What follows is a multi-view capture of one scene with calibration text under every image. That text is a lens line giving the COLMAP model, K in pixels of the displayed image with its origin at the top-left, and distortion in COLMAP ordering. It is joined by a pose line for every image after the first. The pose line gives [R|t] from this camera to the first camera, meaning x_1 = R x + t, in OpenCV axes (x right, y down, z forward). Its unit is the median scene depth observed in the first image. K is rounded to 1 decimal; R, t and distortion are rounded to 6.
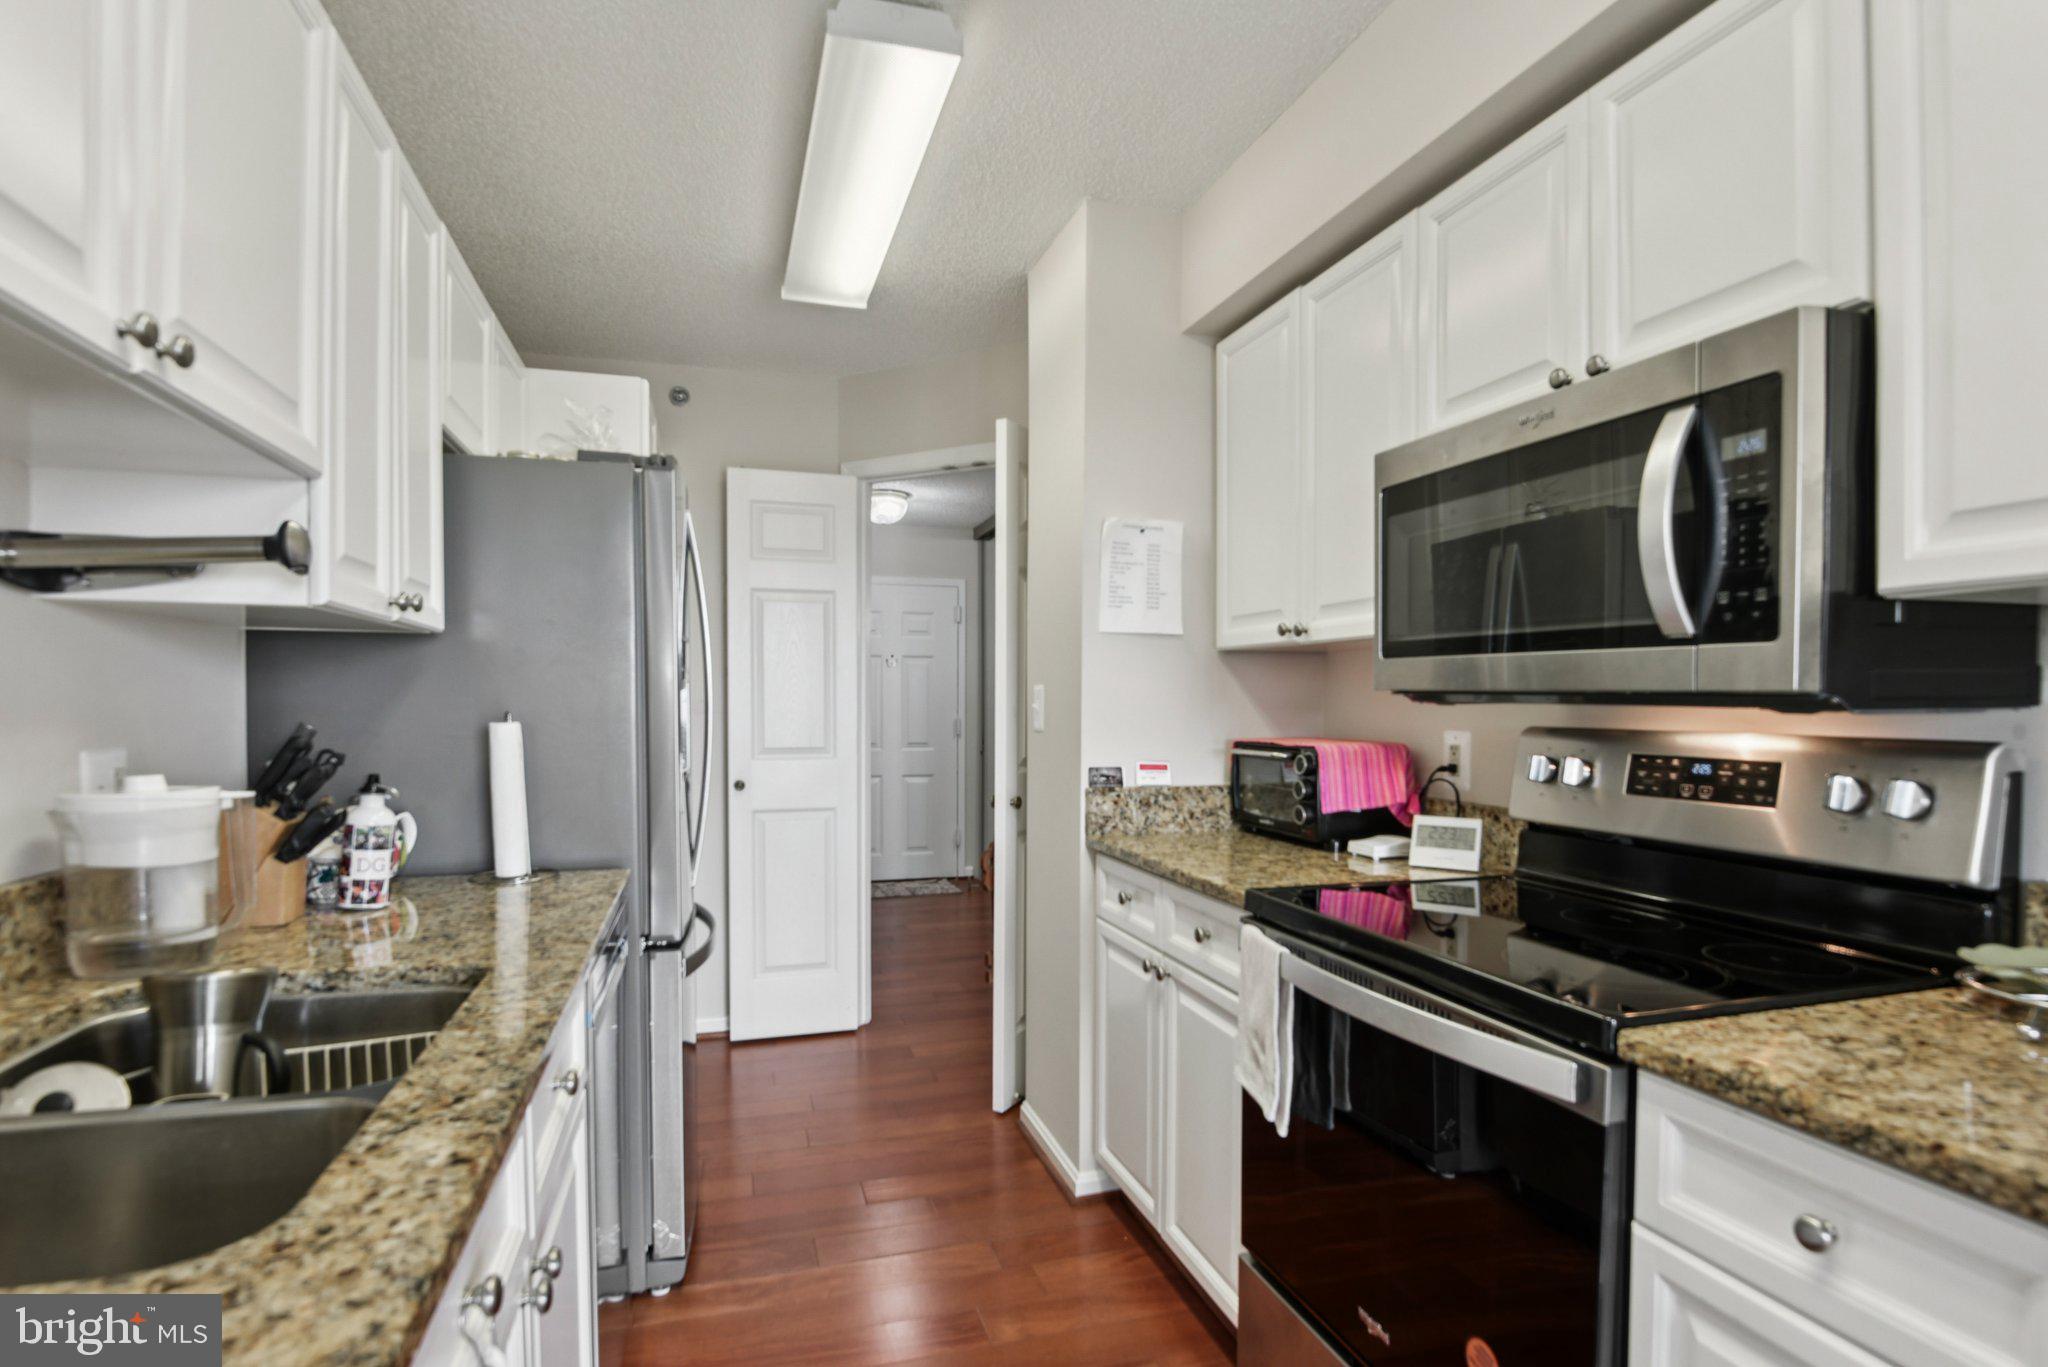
lens RADIAL K [[1024.3, 0, 1025.8], [0, 1024.3, 720.4], [0, 0, 1]] dist [-0.015219, -0.001787]
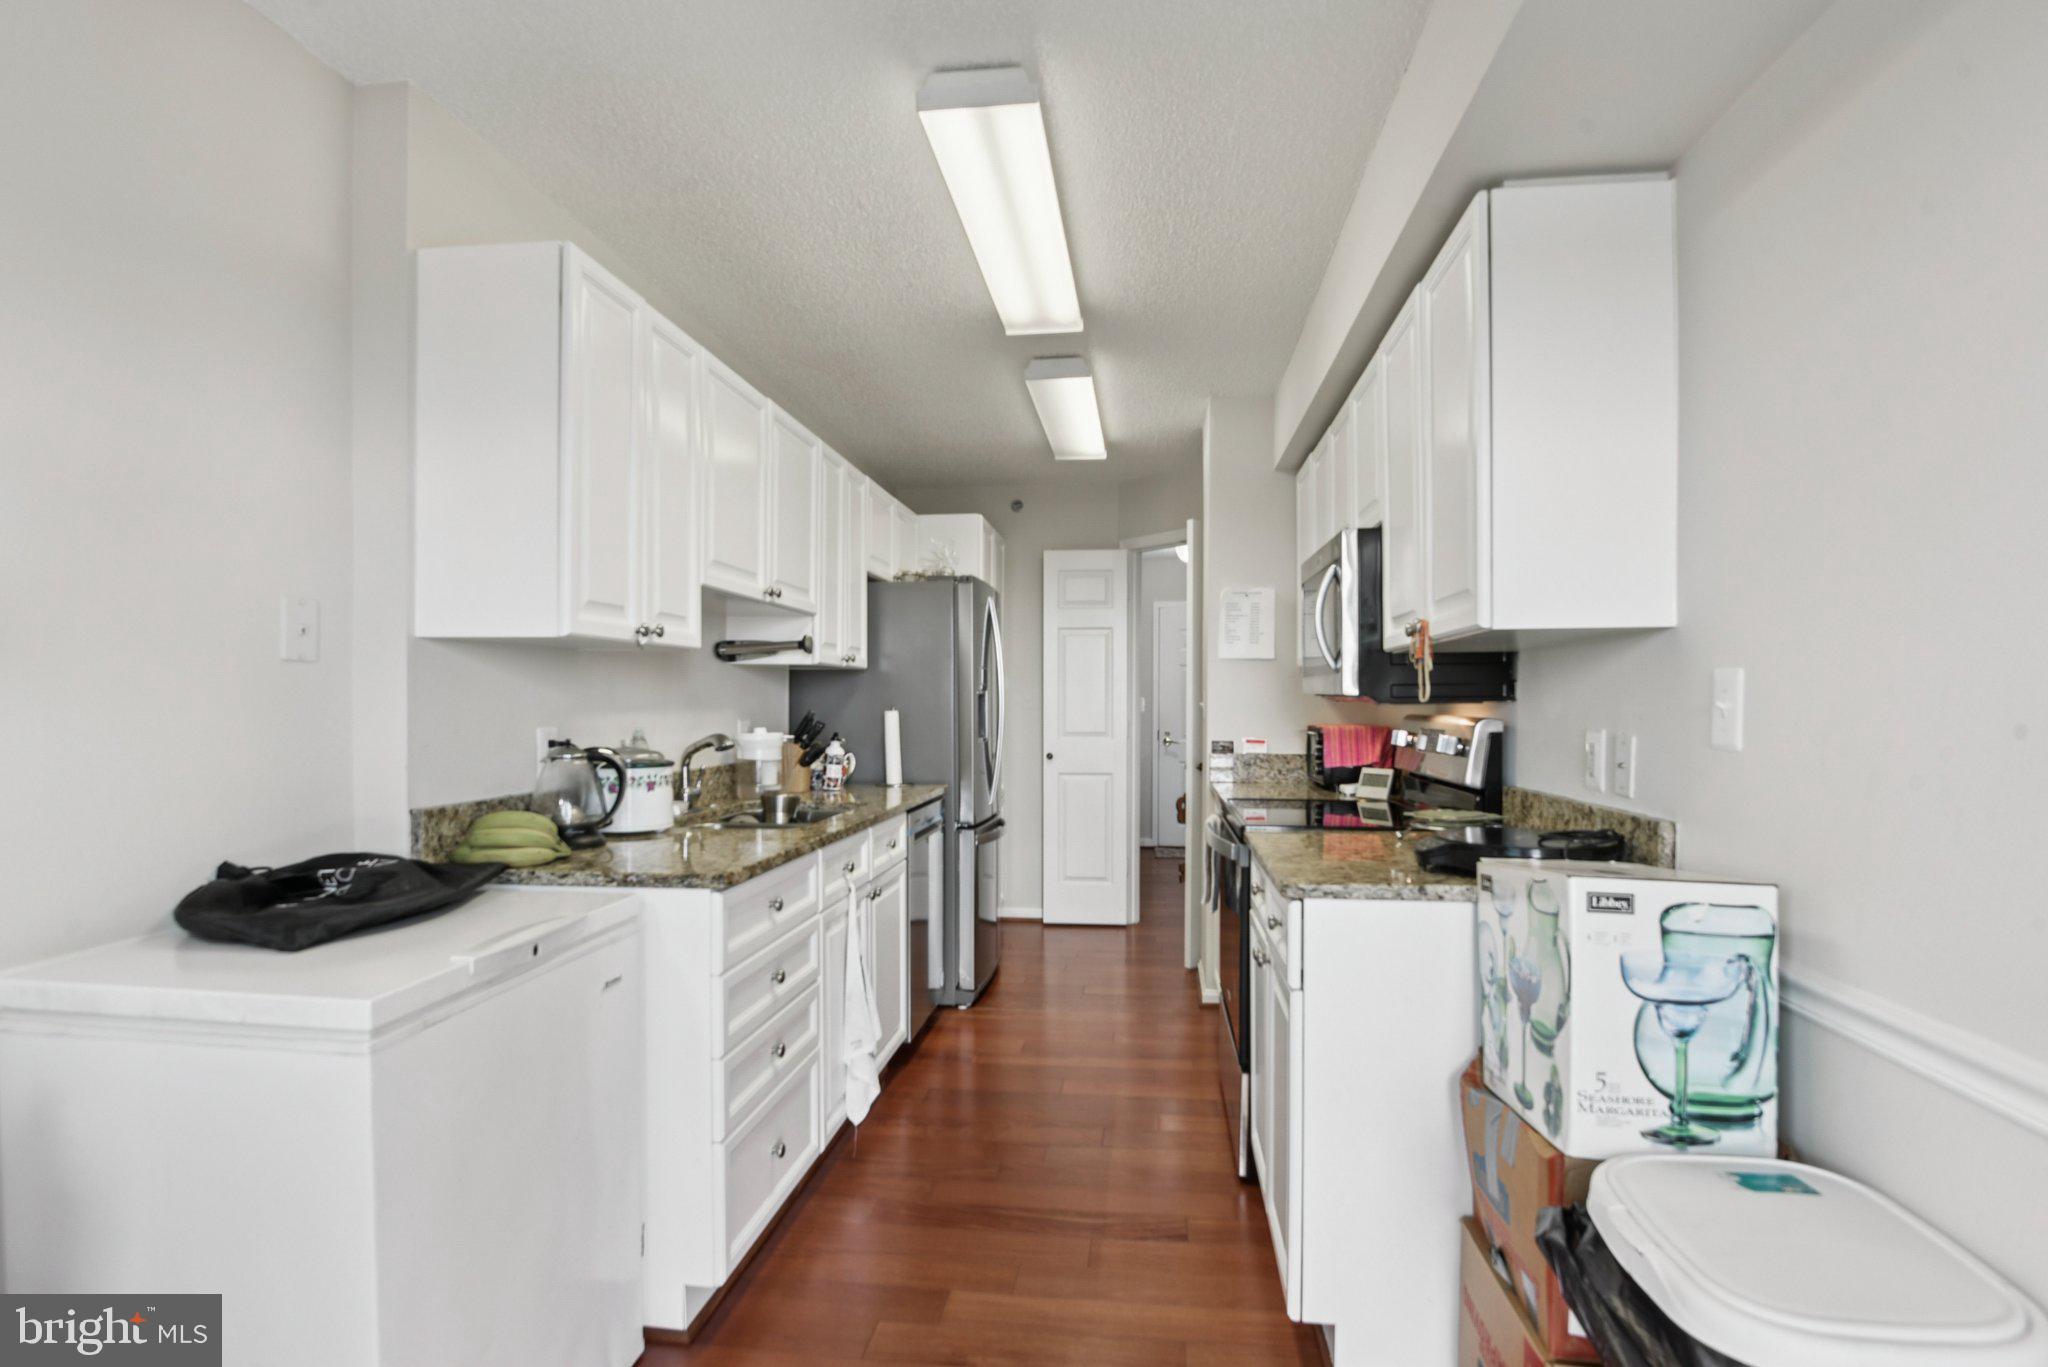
lens RADIAL K [[1024.3, 0, 1022.2], [0, 1024.3, 689.1], [0, 0, 1]] dist [-0.015219, -0.001787]
pose [[0.913887, -0.006697, -0.405913, 0.599941], [-0.006424, 0.999500, -0.030955, 0.020843], [0.405918, 0.030897, 0.913387, -0.829564]]
